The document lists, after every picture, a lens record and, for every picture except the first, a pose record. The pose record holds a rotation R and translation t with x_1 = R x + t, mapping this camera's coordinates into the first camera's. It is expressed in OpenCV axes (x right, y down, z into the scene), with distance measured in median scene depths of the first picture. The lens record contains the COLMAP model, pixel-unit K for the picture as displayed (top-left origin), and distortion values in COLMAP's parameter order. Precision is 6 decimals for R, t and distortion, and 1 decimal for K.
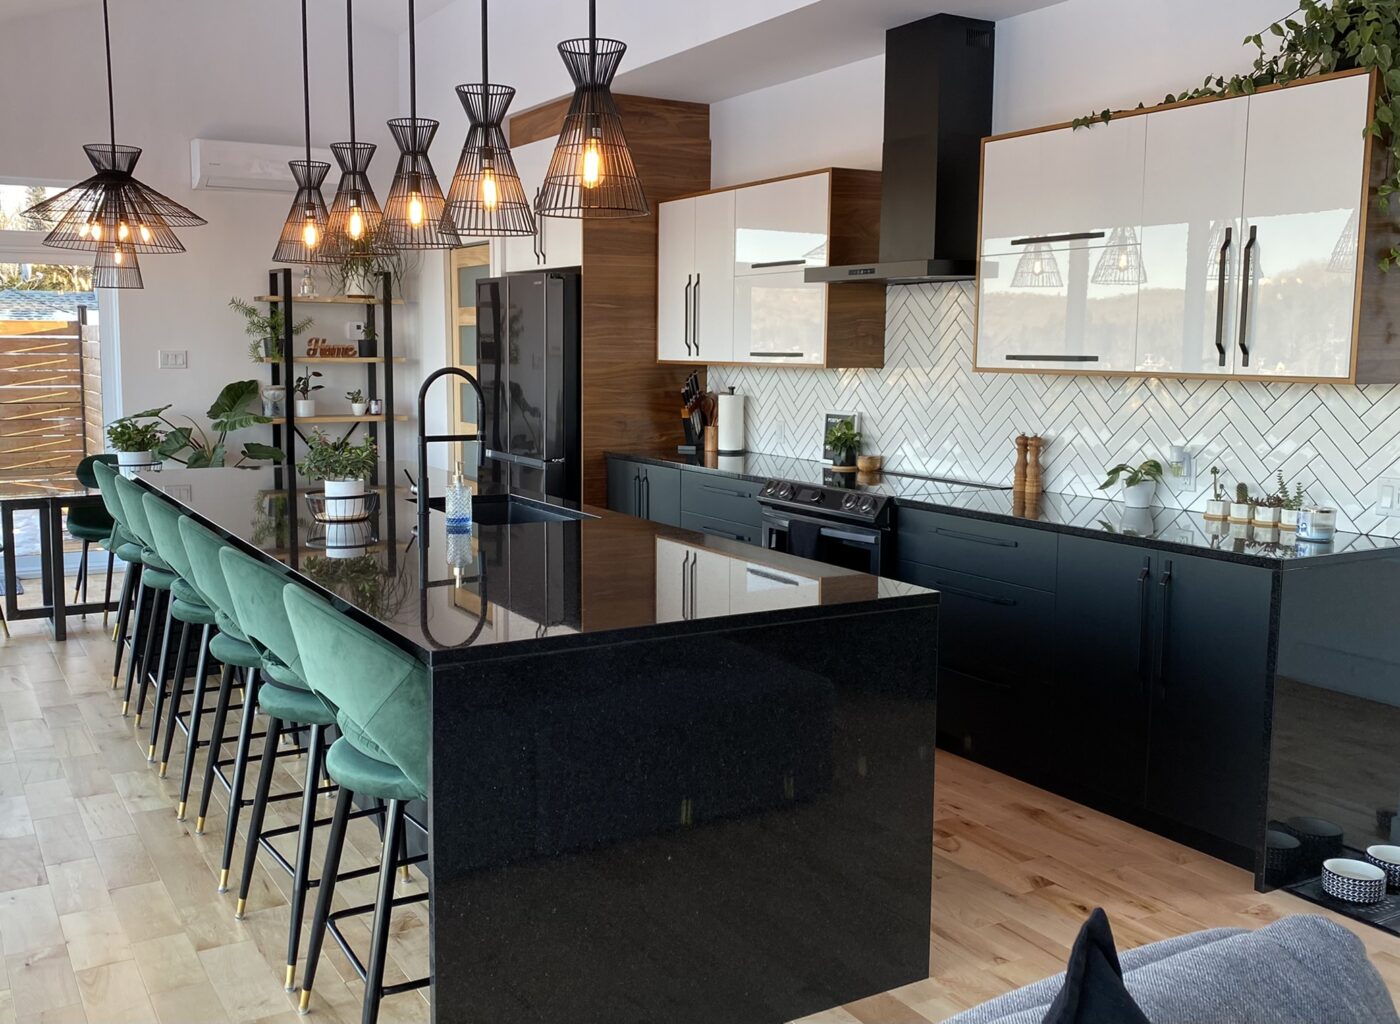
lens RADIAL K [[1291.4, 0, 643.3], [0, 1291.4, 489.2], [0, 0, 1]] dist [0.033413, 0.000000]
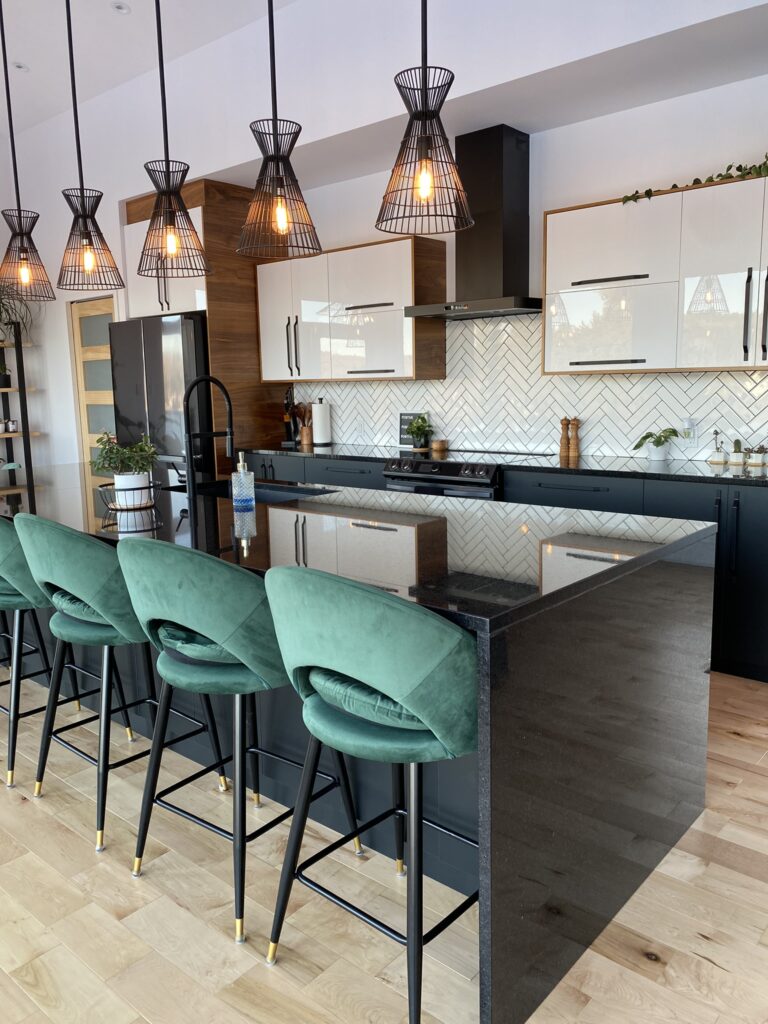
lens RADIAL K [[783.5, 0, 384.0], [0, 783.5, 506.8], [0, 0, 1]] dist [0.044365, -0.045069]
pose [[0.942826, -0.076289, 0.324437, -0.197179], [0.062969, 0.996692, 0.051375, 0.000360], [-0.327283, -0.028008, 0.944511, 0.201921]]
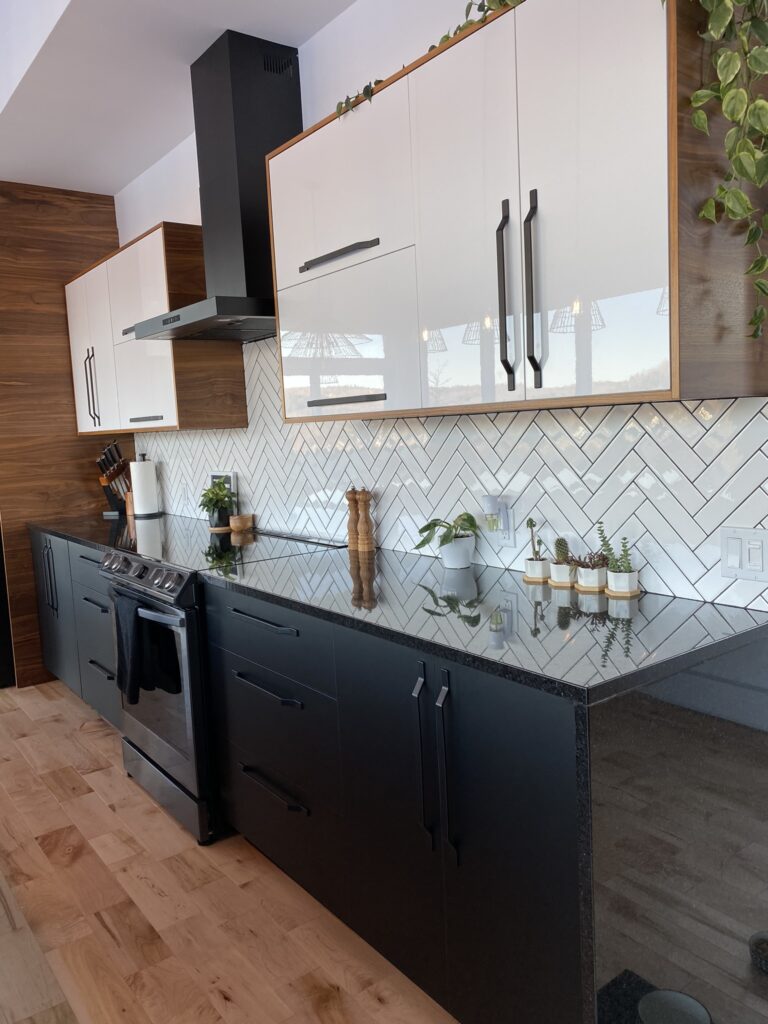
lens RADIAL K [[783.5, 0, 379.5], [0, 783.5, 505.2], [0, 0, 1]] dist [0.044365, -0.045069]
pose [[0.991309, -0.066315, 0.113618, 0.237179], [0.067823, 0.997653, -0.009449, -0.022646], [-0.112725, 0.017073, 0.993480, 0.425798]]
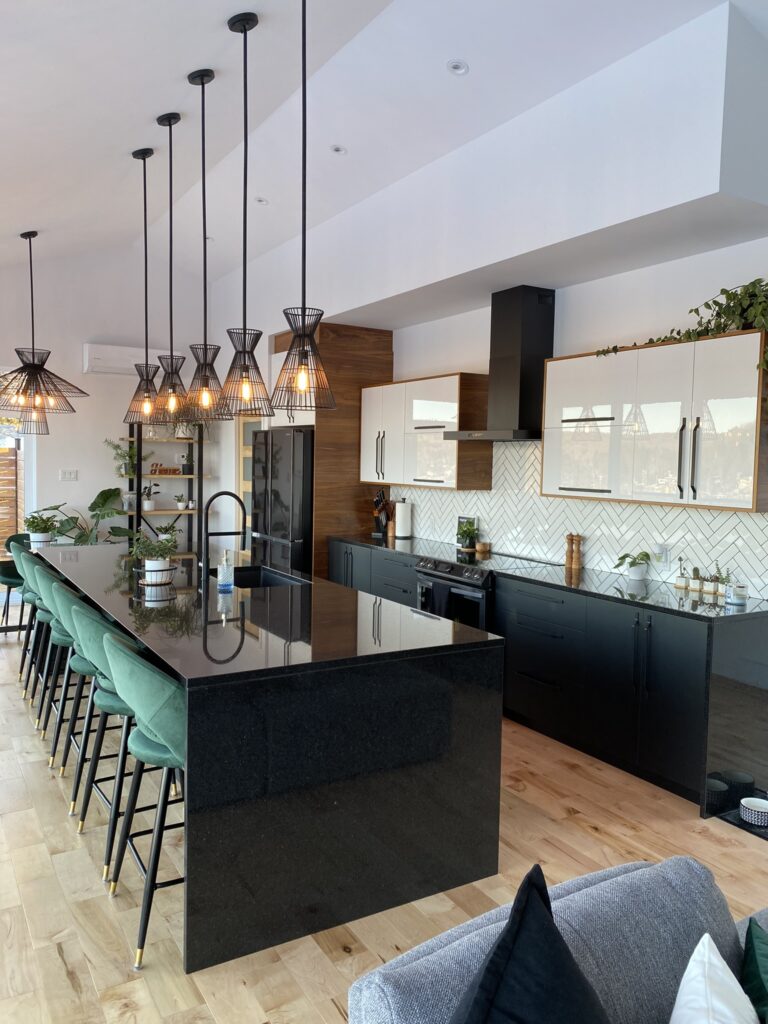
lens RADIAL K [[783.5, 0, 383.1], [0, 783.5, 511.0], [0, 0, 1]] dist [0.044365, -0.045069]
pose [[0.999736, 0.012460, 0.019305, 0.028967], [-0.011560, 0.998872, -0.046046, -0.020590], [-0.019857, 0.045810, 0.998753, -0.009352]]
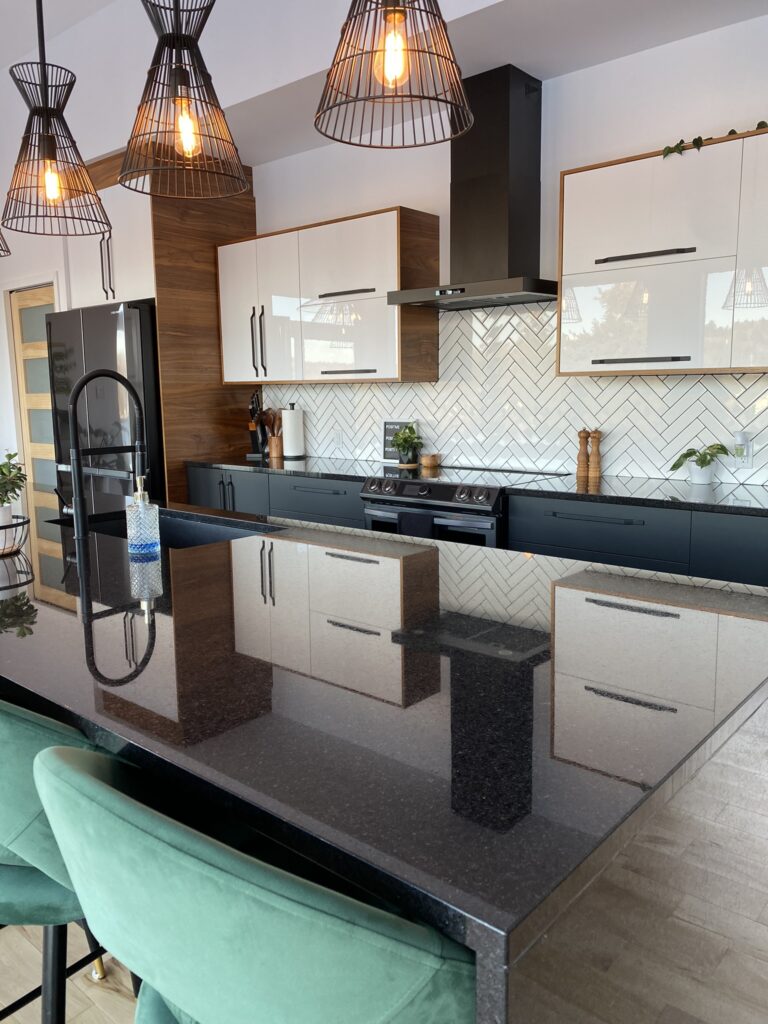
lens RADIAL K [[783.5, 0, 386.4], [0, 783.5, 510.4], [0, 0, 1]] dist [0.044365, -0.045069]
pose [[0.941274, -0.068469, 0.330630, -0.124778], [0.055910, 0.997312, 0.047357, -0.011228], [-0.332983, -0.026090, 0.942572, 0.350481]]
